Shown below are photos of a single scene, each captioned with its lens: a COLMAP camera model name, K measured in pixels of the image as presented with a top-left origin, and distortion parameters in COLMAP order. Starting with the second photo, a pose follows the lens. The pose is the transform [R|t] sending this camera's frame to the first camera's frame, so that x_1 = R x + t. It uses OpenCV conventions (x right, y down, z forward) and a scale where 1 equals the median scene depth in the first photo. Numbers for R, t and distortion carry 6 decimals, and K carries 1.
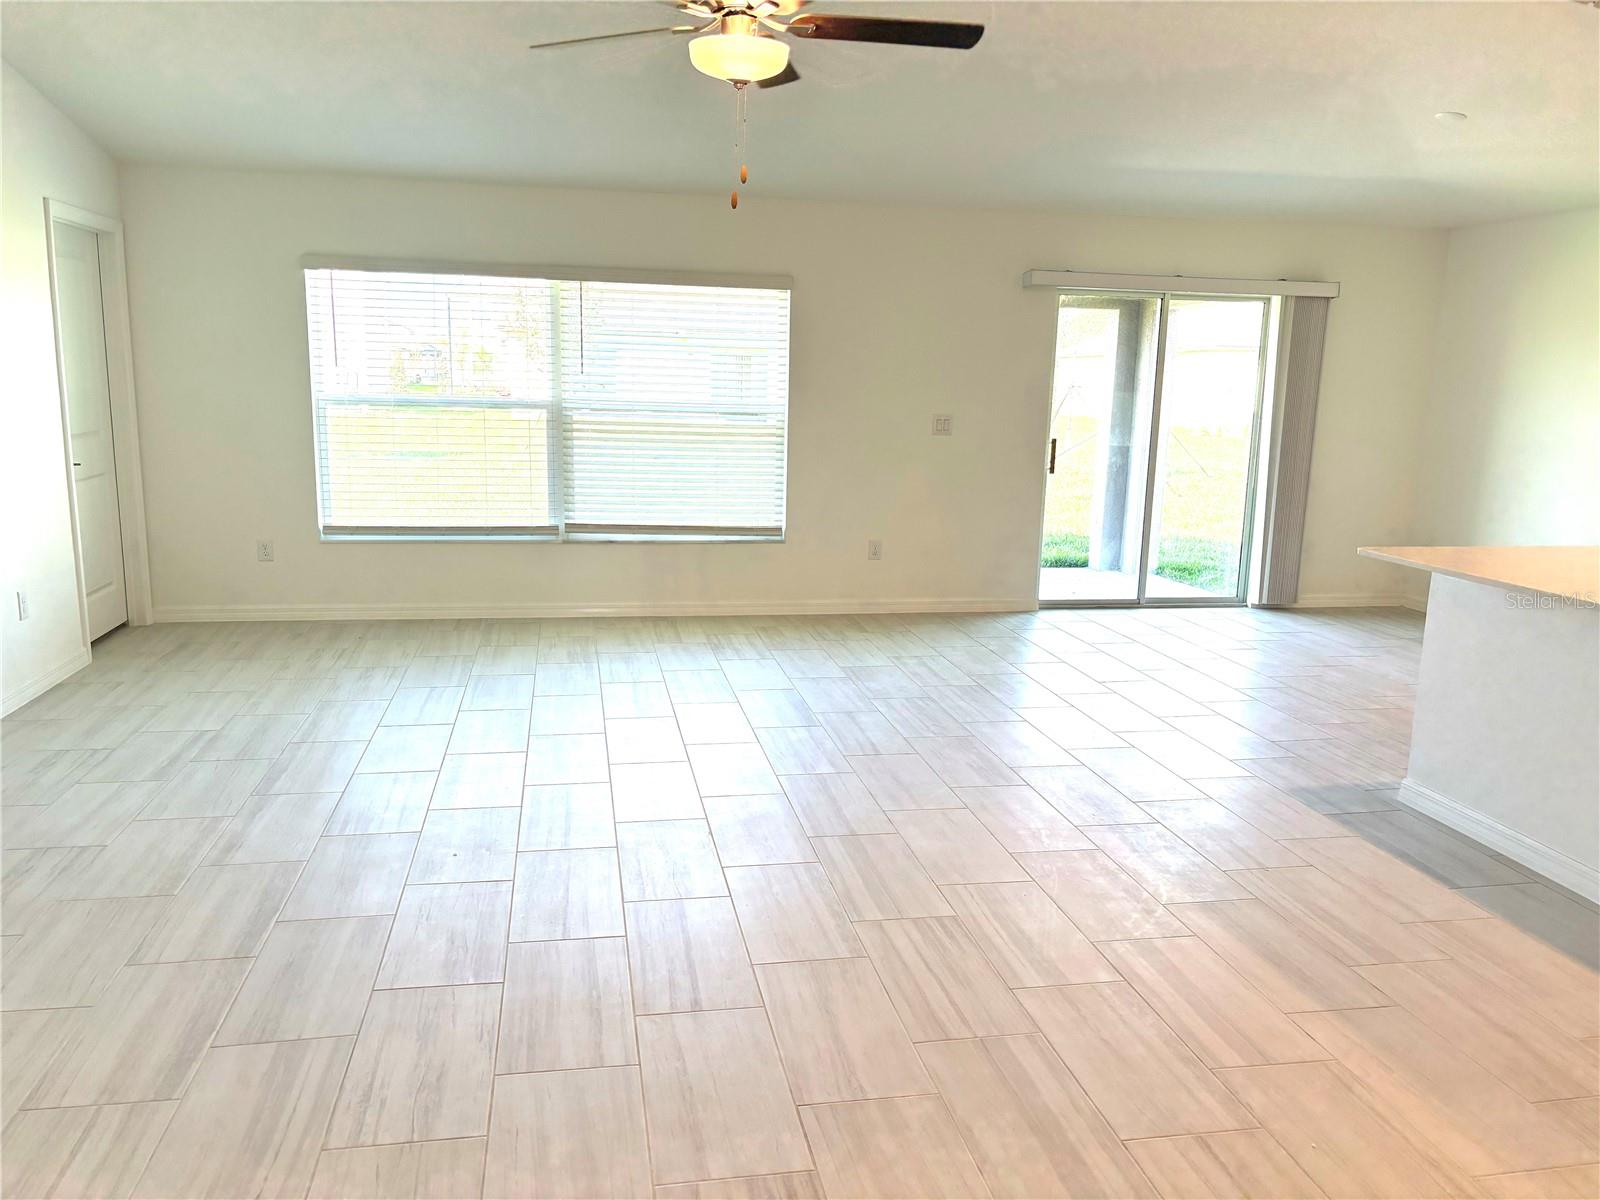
lens RADIAL K [[1235.4, 0, 800.0], [0, 1235.4, 600.0], [0, 0, 1]] dist [0.040449, -0.007083]
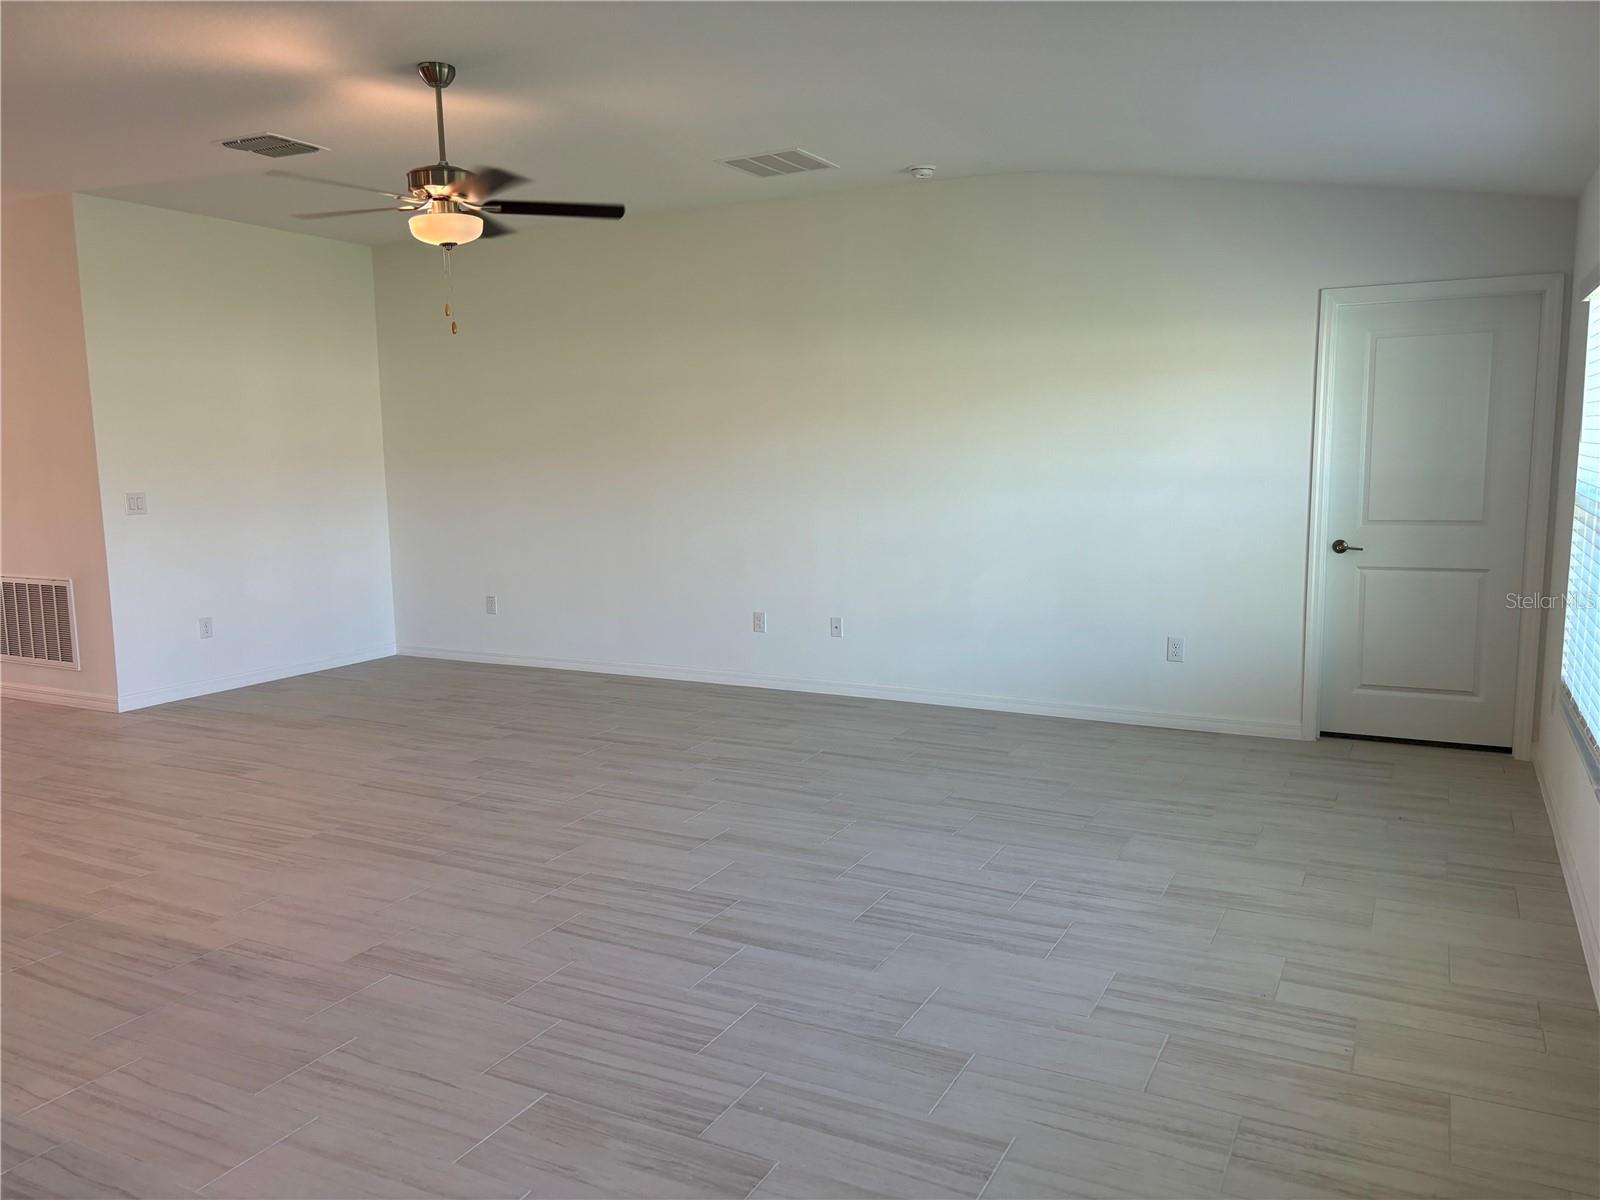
lens RADIAL K [[1191.4, 0, 800.0], [0, 1191.4, 600.0], [0, 0, 1]] dist [0.001350, -0.001022]
pose [[-0.626079, 0.081744, -0.775463, 0.399919], [-0.144411, 0.965131, 0.218329, -0.196283], [0.766271, 0.248677, -0.592443, 1.138016]]
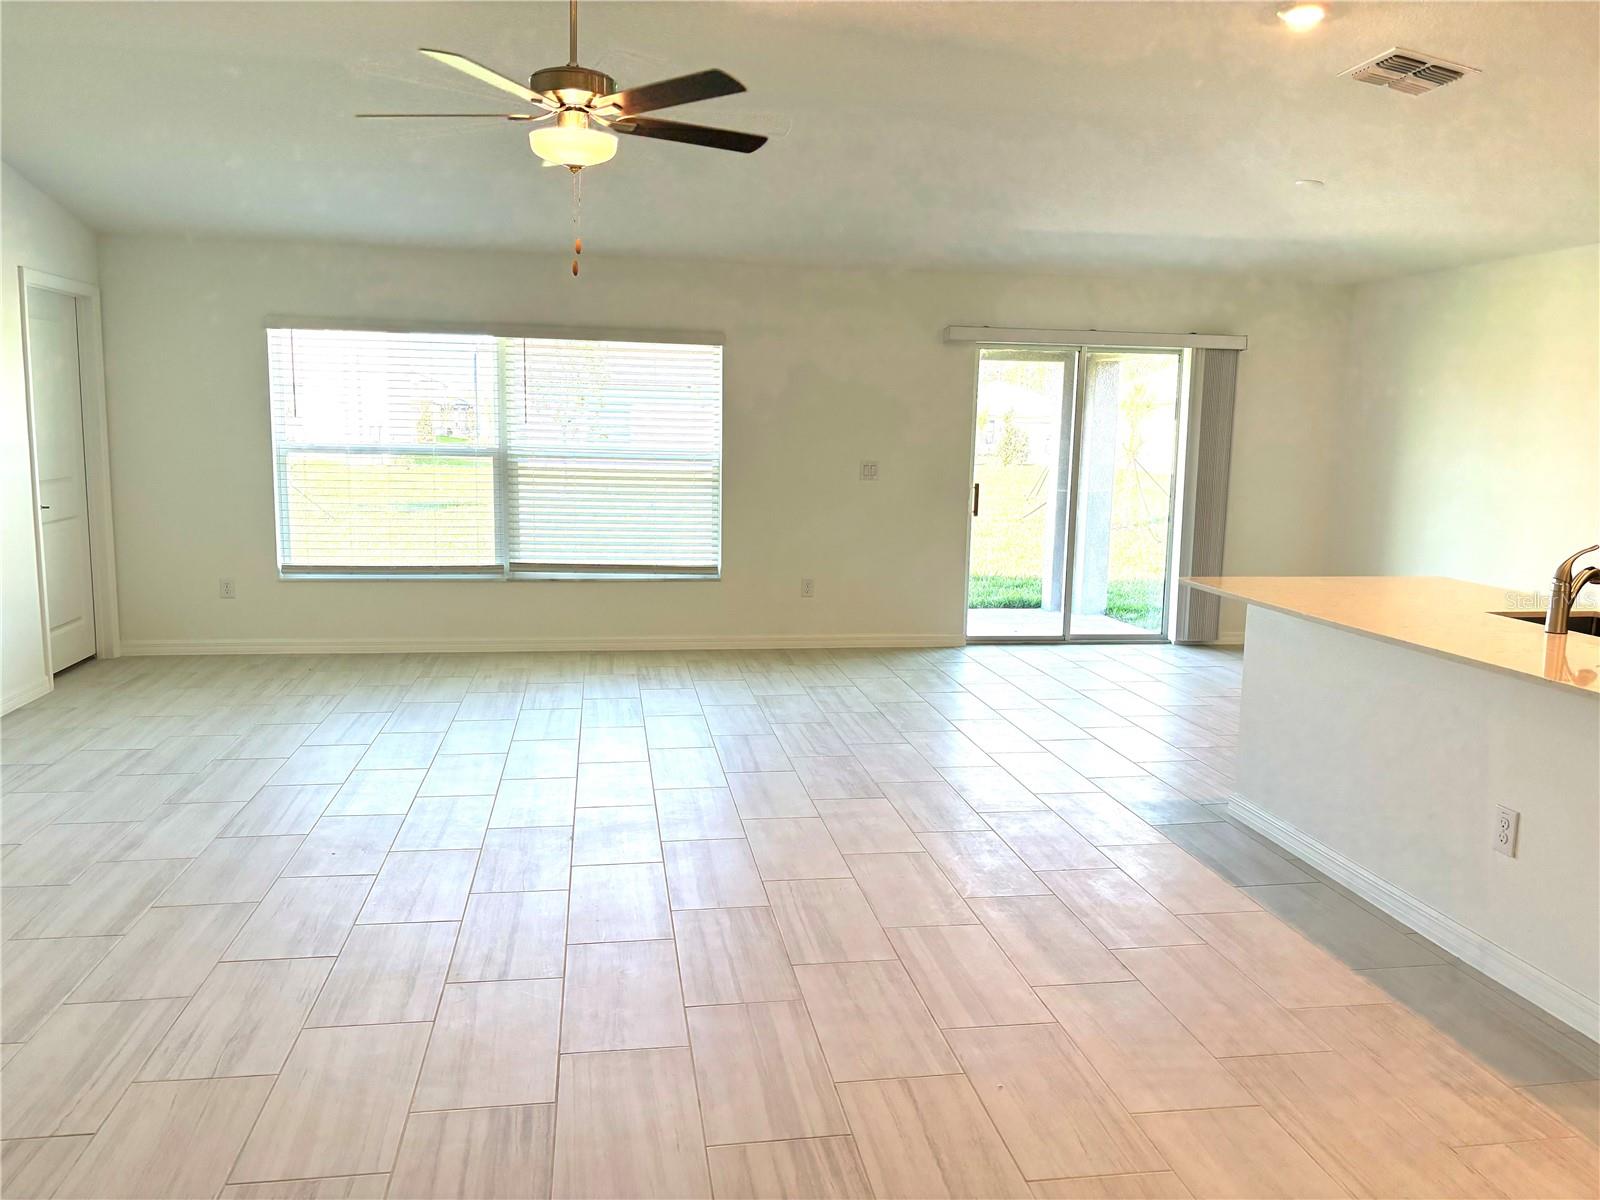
lens RADIAL K [[1232.4, 0, 799.0], [0, 1232.4, 587.5], [0, 0, 1]] dist [0.065487, -0.055523]
pose [[0.999679, -0.000665, -0.025313, 0.096052], [-0.000618, 0.998717, -0.050634, 0.014566], [0.025314, 0.050634, 0.998396, -0.060945]]
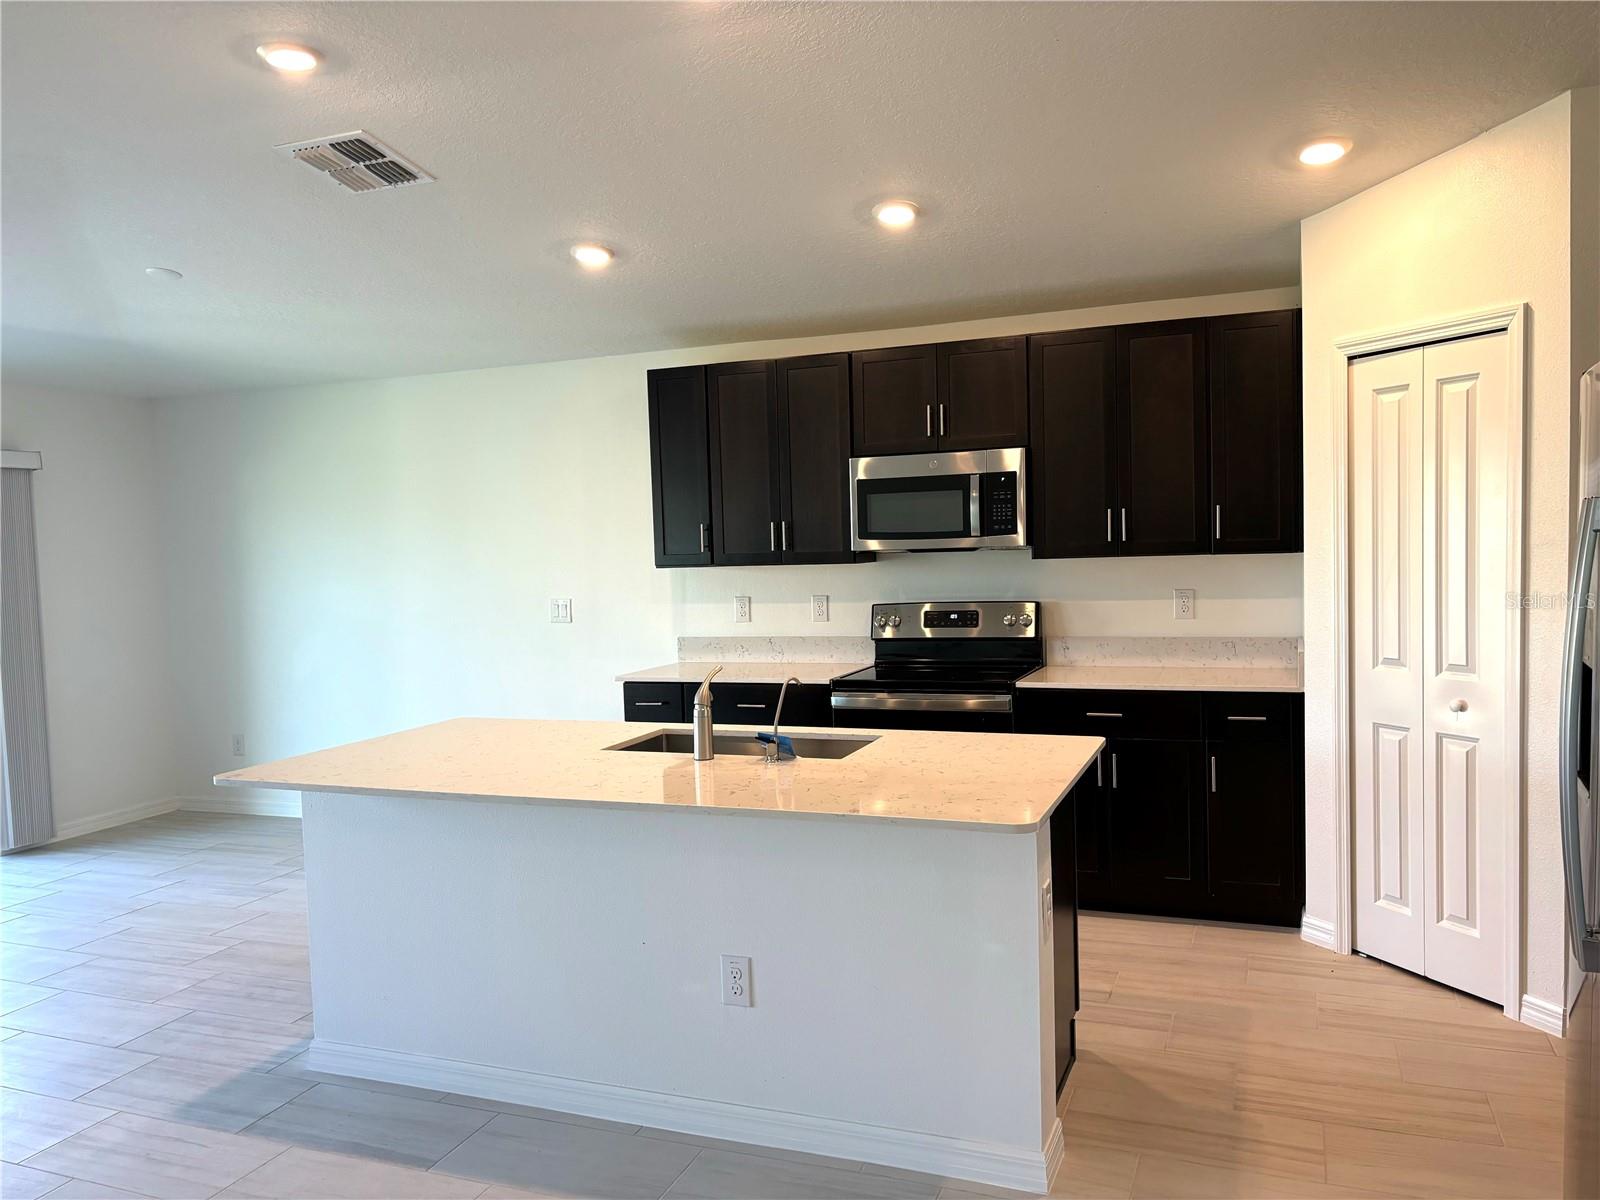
lens RADIAL K [[1208.7, 0, 802.3], [0, 1208.7, 603.8], [0, 0, 1]] dist [0.066216, -0.077058]
pose [[0.536951, -0.084840, 0.839336, 0.004986], [0.194401, 0.980597, -0.025246, -0.038677], [-0.820909, 0.176723, 0.543026, 0.173071]]
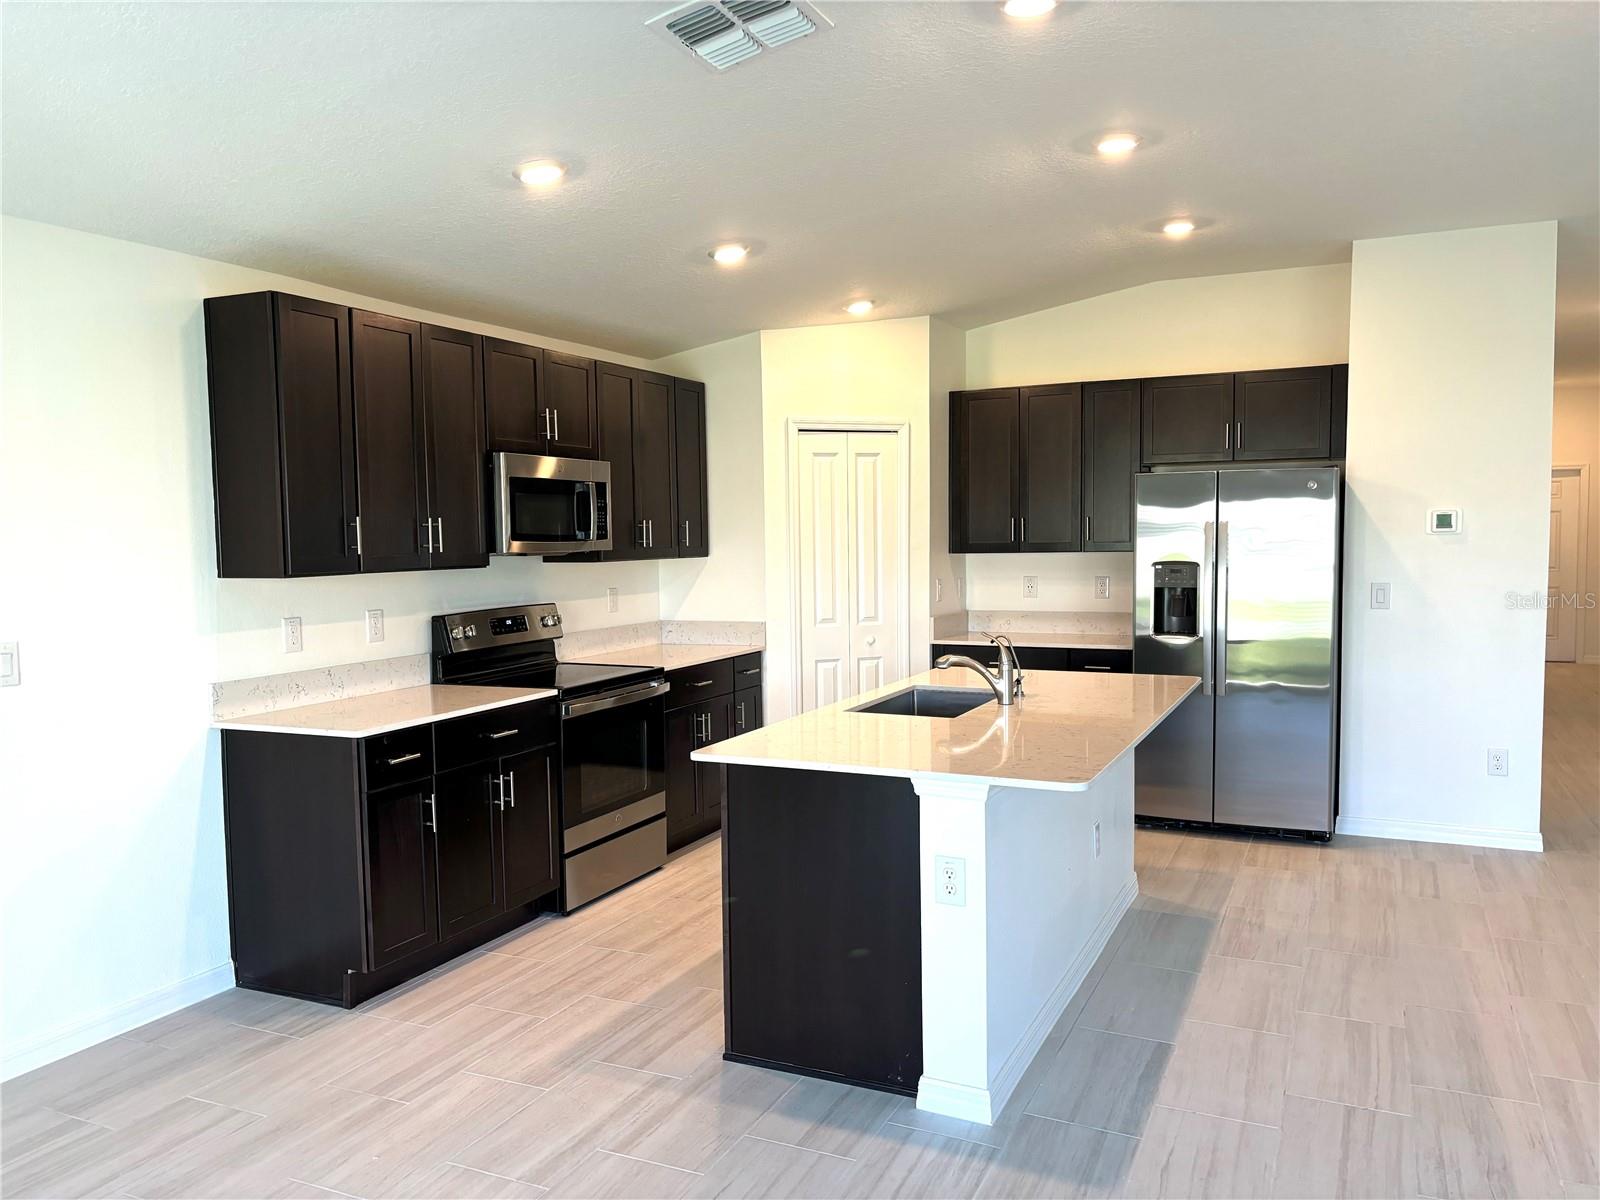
lens RADIAL K [[1204.8, 0, 800.0], [0, 1204.8, 600.0], [0, 0, 1]] dist [0.039990, -0.041202]
pose [[-0.809326, -0.047284, 0.585454, 0.122660], [0.099699, 0.971231, 0.216263, -0.204106], [-0.578837, 0.233396, -0.781328, 1.071049]]
